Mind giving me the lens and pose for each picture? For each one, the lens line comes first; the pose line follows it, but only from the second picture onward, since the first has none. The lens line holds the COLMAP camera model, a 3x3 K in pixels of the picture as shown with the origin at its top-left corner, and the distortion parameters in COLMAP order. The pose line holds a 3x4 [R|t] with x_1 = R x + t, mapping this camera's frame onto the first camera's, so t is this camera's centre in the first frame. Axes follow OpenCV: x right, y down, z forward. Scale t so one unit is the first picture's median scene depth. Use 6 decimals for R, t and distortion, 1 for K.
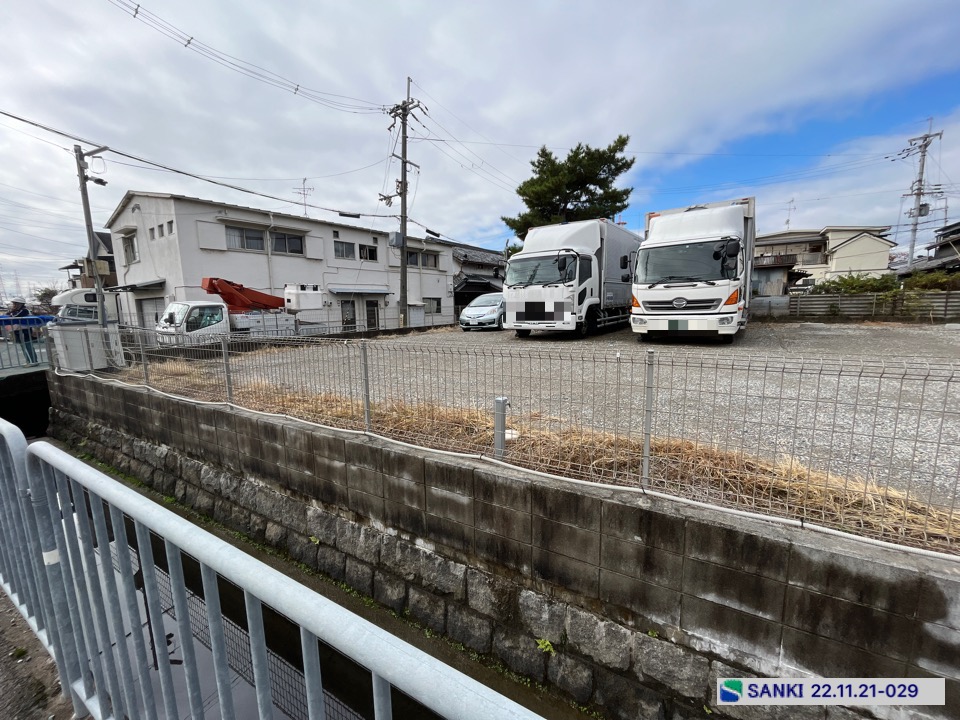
lens RADIAL K [[388.1, 0, 480.6], [0, 388.1, 359.5], [0, 0, 1]] dist [-0.003770, 0.000155]
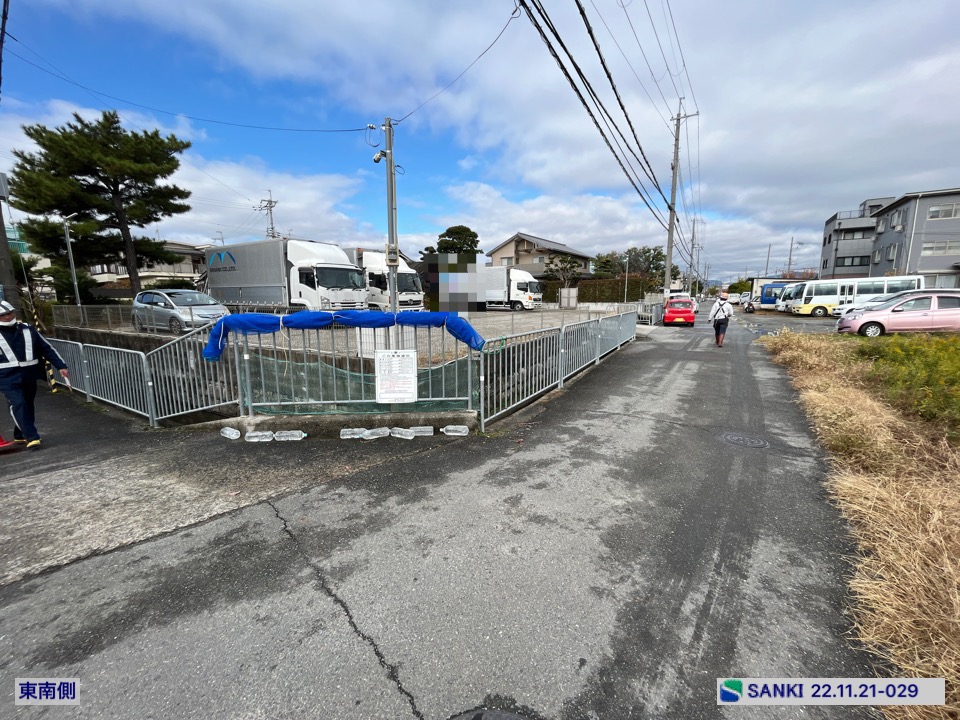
lens RADIAL K [[388.1, 0, 480.6], [0, 388.1, 359.5], [0, 0, 1]] dist [-0.003770, 0.000155]
pose [[-0.022281, -0.136135, 0.990440, -0.948242], [0.149057, 0.979160, 0.137937, -0.044955], [-0.988578, 0.150705, -0.001525, 0.410102]]
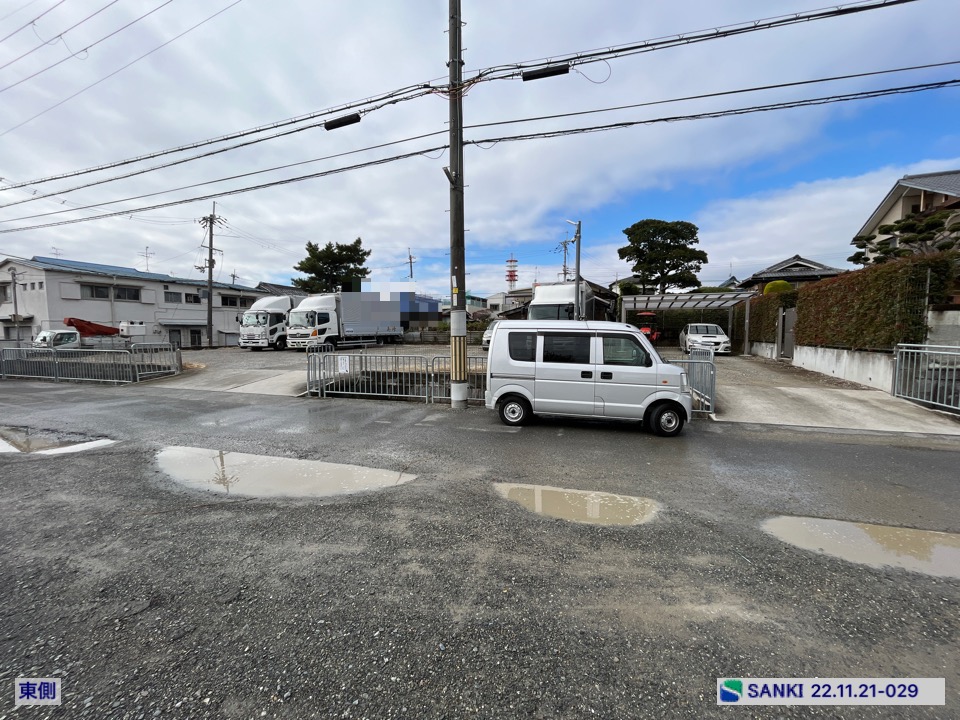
lens RADIAL K [[388.1, 0, 480.6], [0, 388.1, 359.5], [0, 0, 1]] dist [-0.003770, 0.000155]
pose [[0.973446, -0.000393, 0.228917, 0.651607], [0.016558, 0.997500, -0.068697, 0.121497], [-0.228318, 0.070663, 0.971019, -1.010169]]
